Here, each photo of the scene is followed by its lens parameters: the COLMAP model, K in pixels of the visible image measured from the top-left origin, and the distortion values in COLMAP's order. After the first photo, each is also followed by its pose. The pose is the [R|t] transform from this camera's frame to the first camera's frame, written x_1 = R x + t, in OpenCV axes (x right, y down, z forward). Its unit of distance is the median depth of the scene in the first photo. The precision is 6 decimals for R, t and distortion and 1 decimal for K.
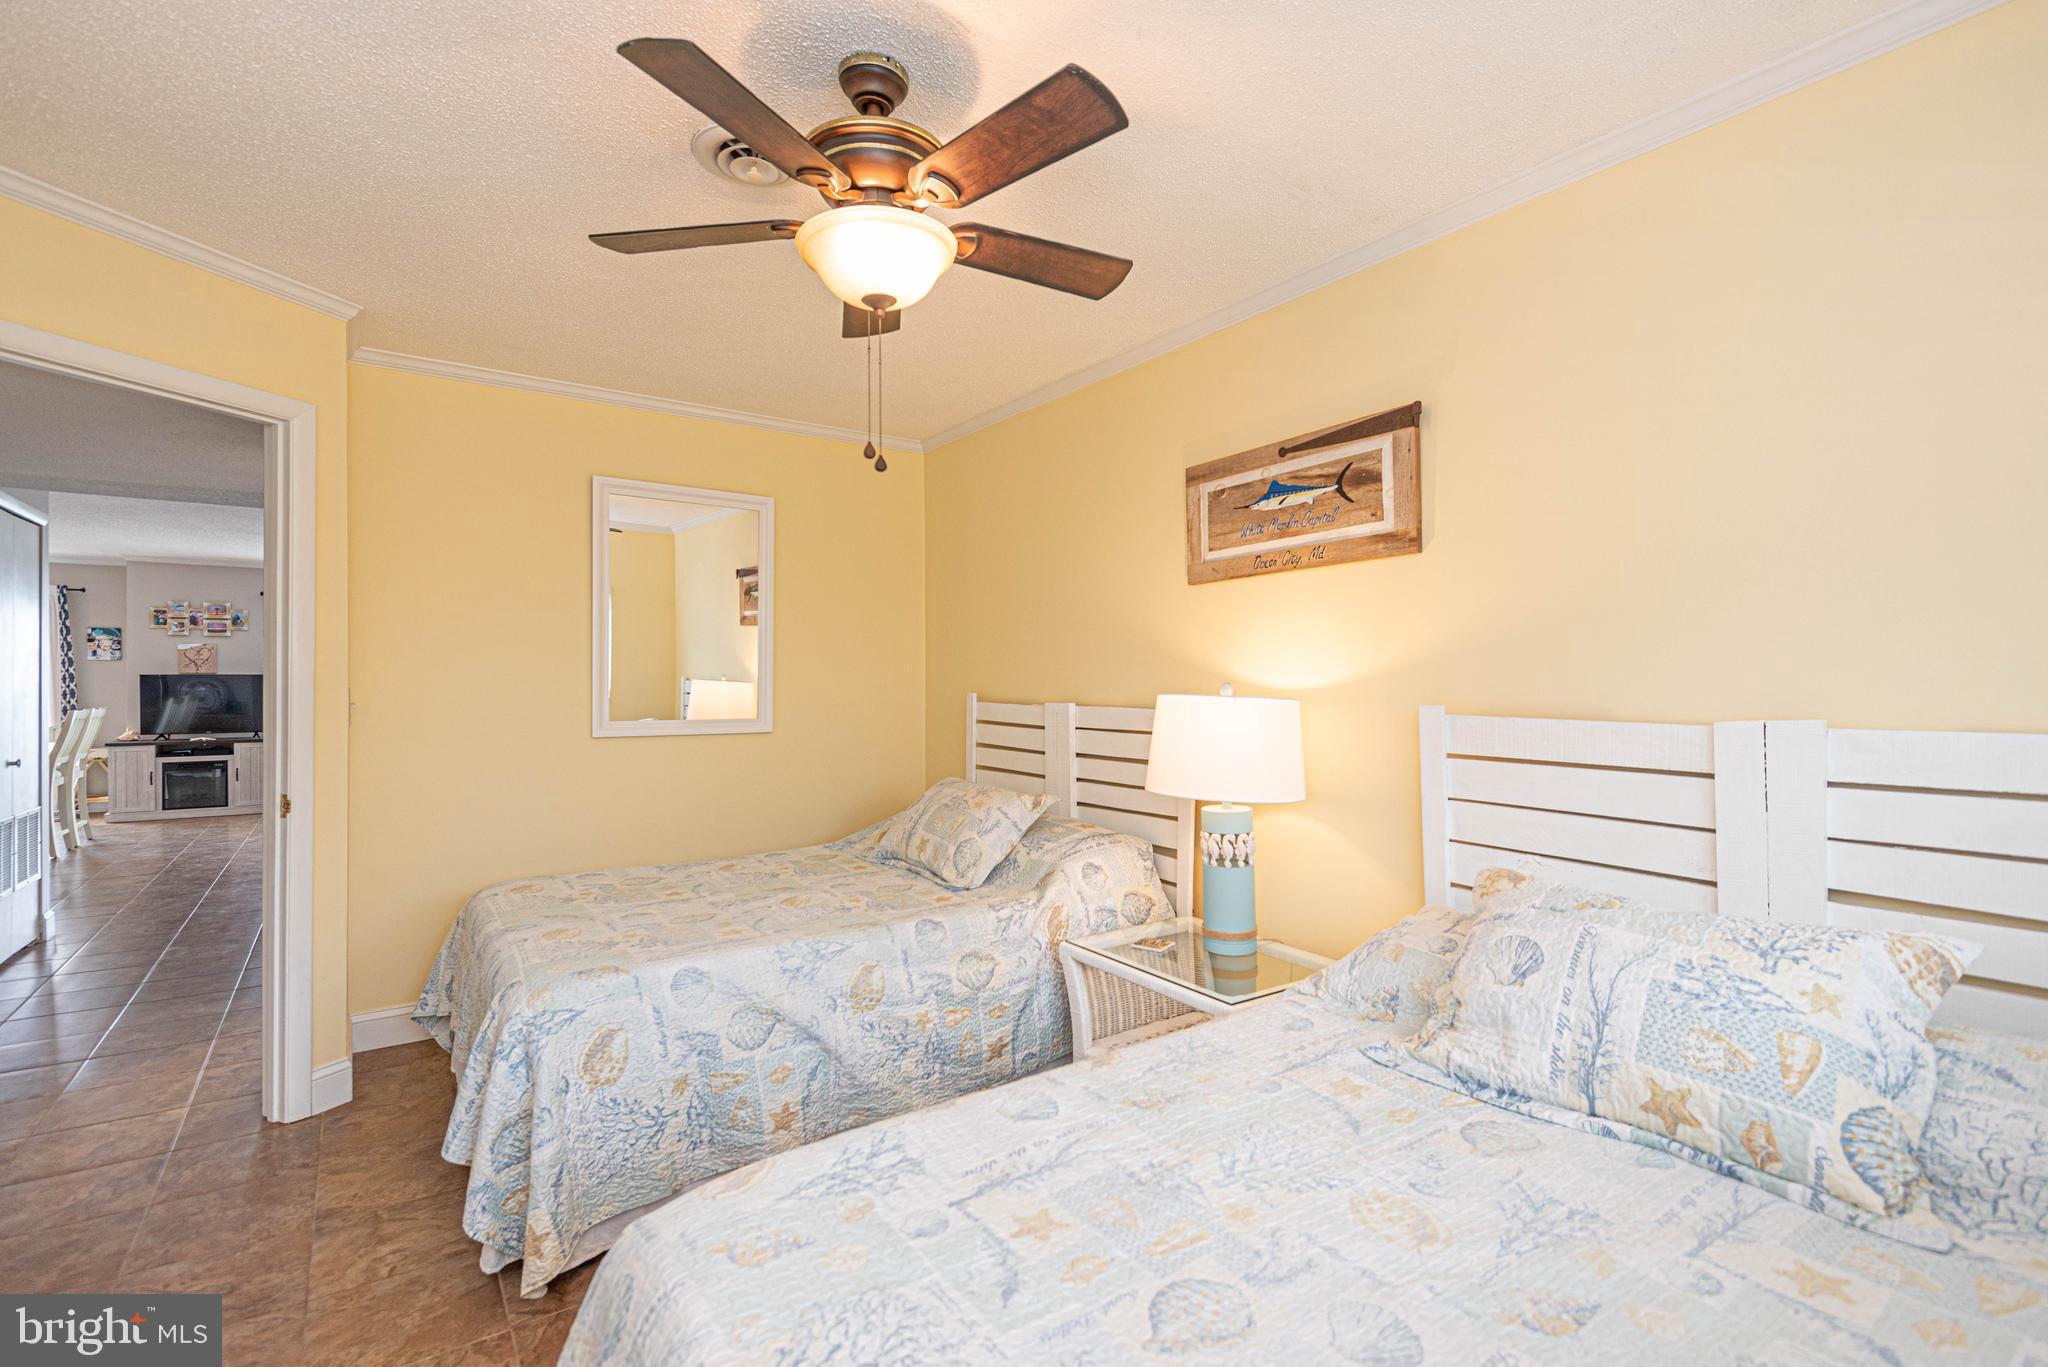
lens RADIAL K [[931.0, 0, 1015.1], [0, 931.0, 677.6], [0, 0, 1]] dist [0.017832, -0.000726]
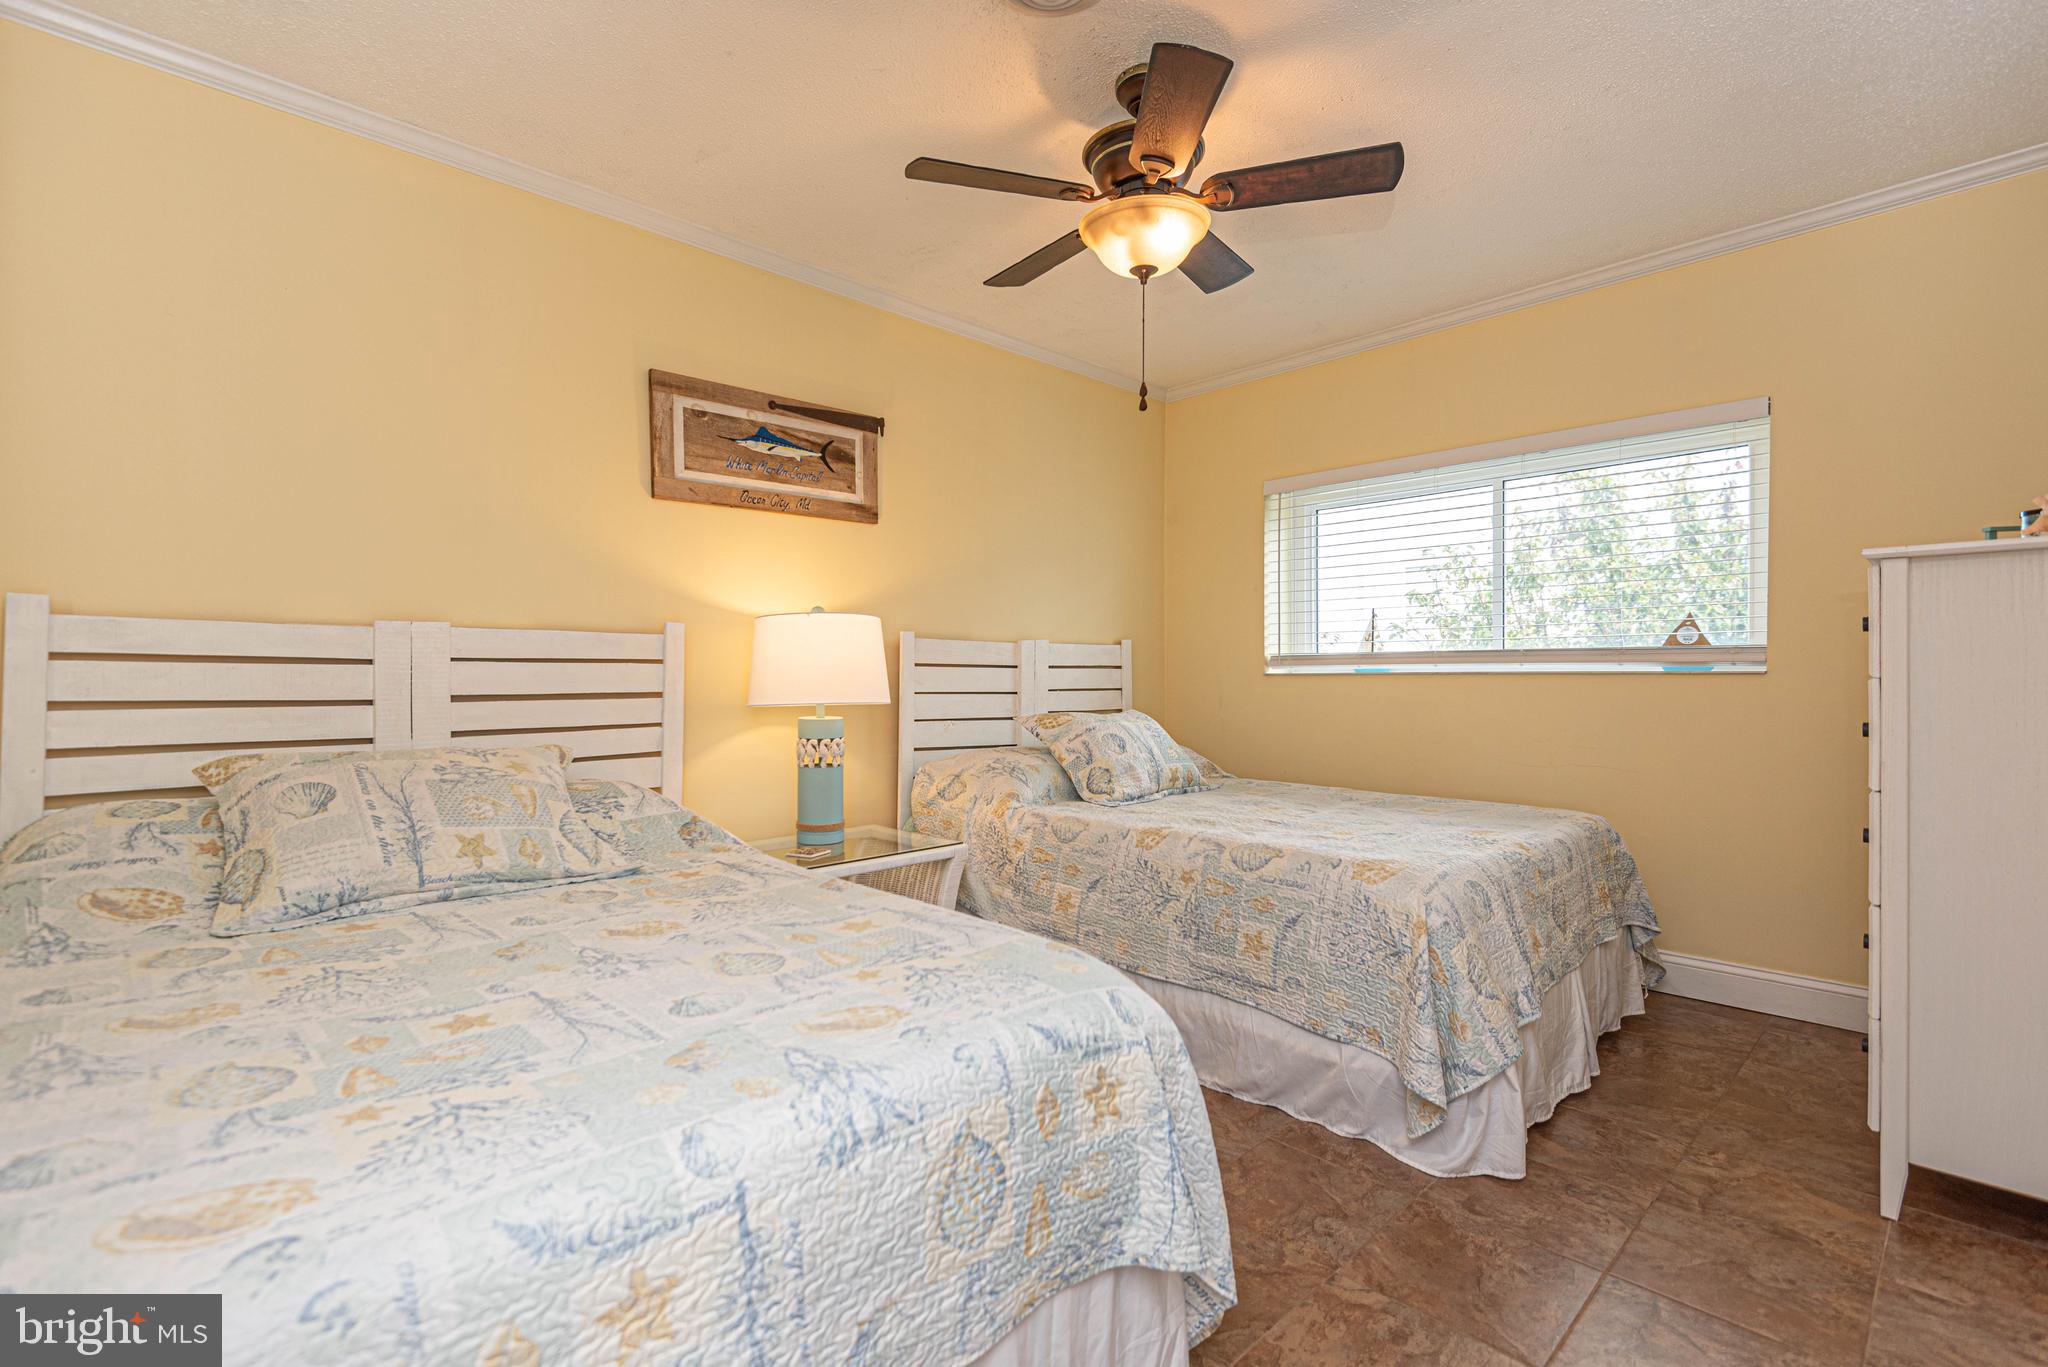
lens RADIAL K [[931.0, 0, 1015.1], [0, 931.0, 677.6], [0, 0, 1]] dist [0.017832, -0.000726]
pose [[-0.168232, -0.007364, 0.985720, -0.895243], [-0.005595, 0.999963, 0.006516, 0.079229], [-0.985732, -0.004419, -0.168267, 0.927223]]
